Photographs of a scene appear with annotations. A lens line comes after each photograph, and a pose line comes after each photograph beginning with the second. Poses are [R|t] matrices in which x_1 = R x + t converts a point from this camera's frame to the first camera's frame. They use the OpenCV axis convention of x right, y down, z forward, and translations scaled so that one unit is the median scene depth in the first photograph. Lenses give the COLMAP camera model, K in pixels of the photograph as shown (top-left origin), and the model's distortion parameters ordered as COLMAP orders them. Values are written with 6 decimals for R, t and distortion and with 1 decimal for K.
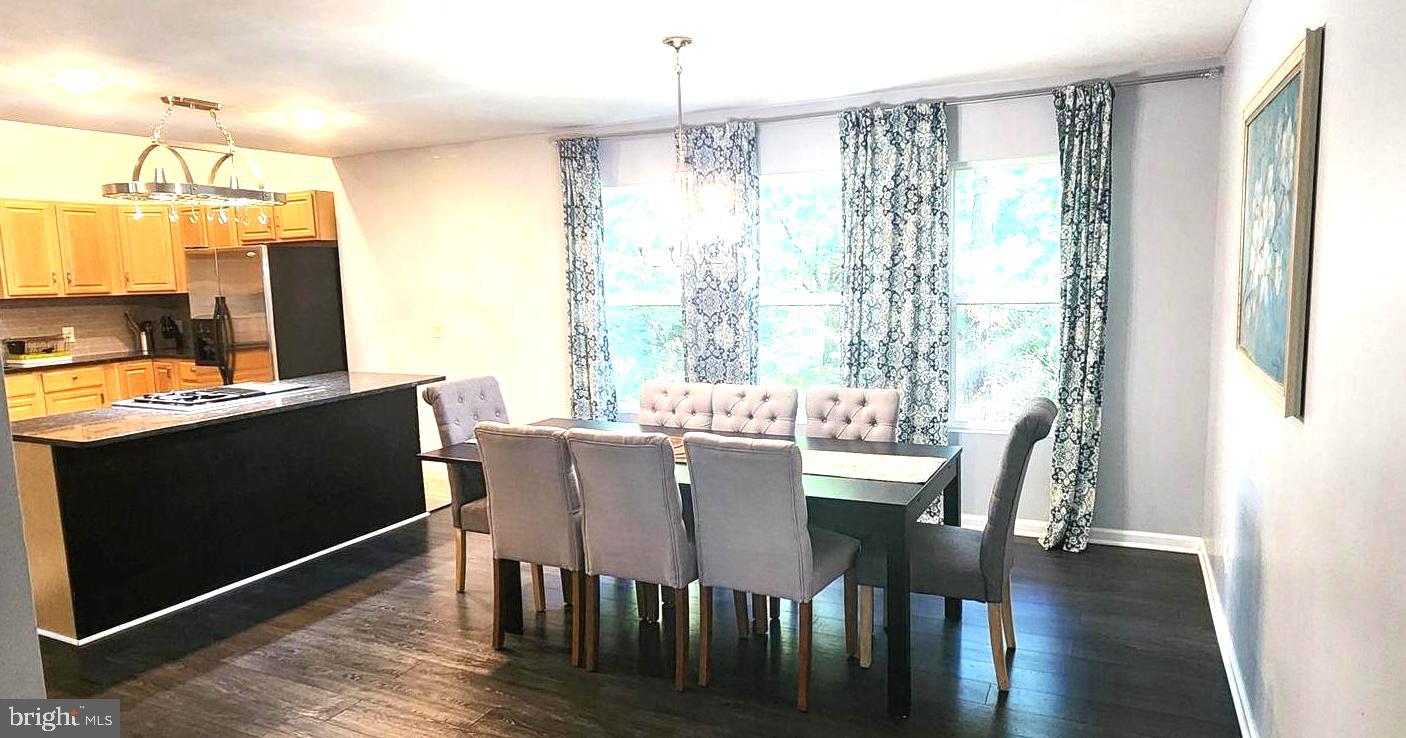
lens RADIAL K [[840.9, 0, 716.7], [0, 840.9, 376.5], [0, 0, 1]] dist [0.017067, -0.005335]
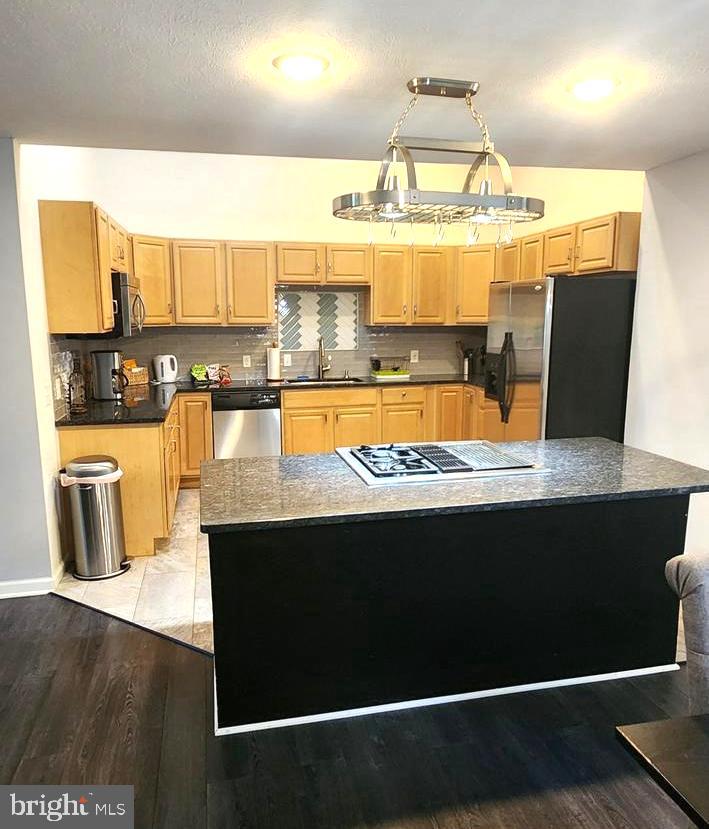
lens RADIAL K [[629.2, 0, 347.2], [0, 629.2, 424.0], [0, 0, 1]] dist [0.006721, -0.012501]
pose [[0.620418, 0.159541, -0.767872, -0.185301], [-0.112334, 0.987072, 0.114321, -0.076537], [0.776184, 0.015331, 0.630320, 0.586672]]
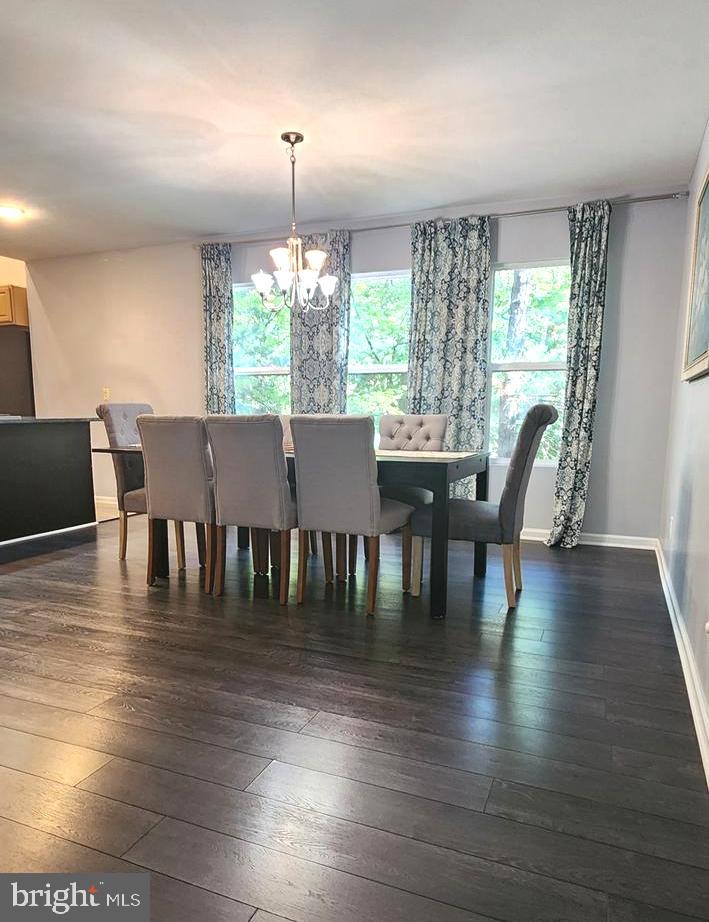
lens RADIAL K [[636.6, 0, 338.6], [0, 636.6, 518.4], [0, 0, 1]] dist [0.017361, -0.005436]
pose [[0.998872, 0.027713, 0.038561, 0.002951], [-0.029111, 0.998921, 0.036178, 0.135675], [-0.037517, -0.037260, 0.998601, -0.036708]]
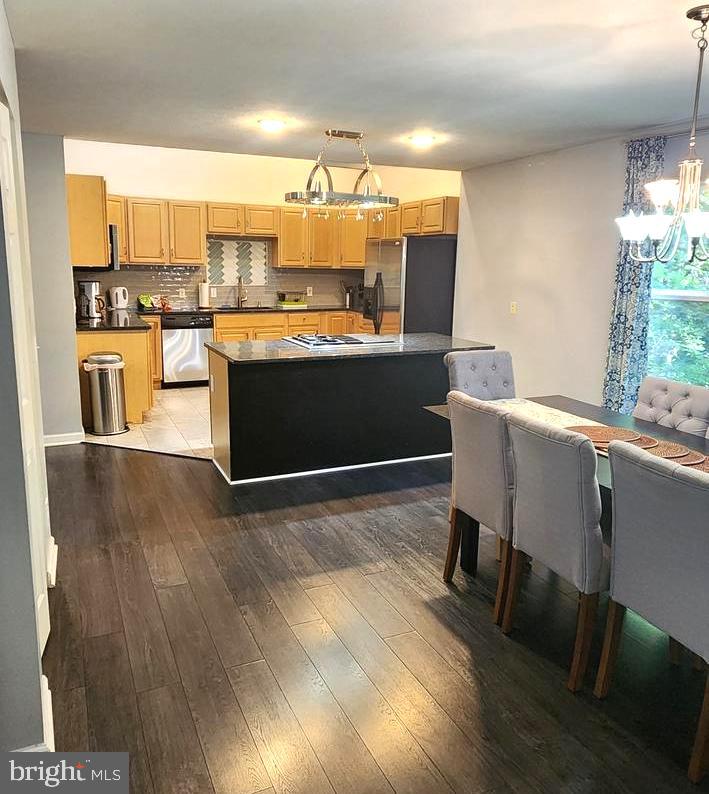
lens RADIAL K [[628.9, 0, 347.8], [0, 628.9, 381.6], [0, 0, 1]] dist [0.022034, -0.023375]
pose [[0.766950, 0.158855, -0.621734, 0.113819], [-0.118786, 0.987275, 0.105722, -0.025335], [0.630617, -0.007230, 0.776060, 0.181353]]
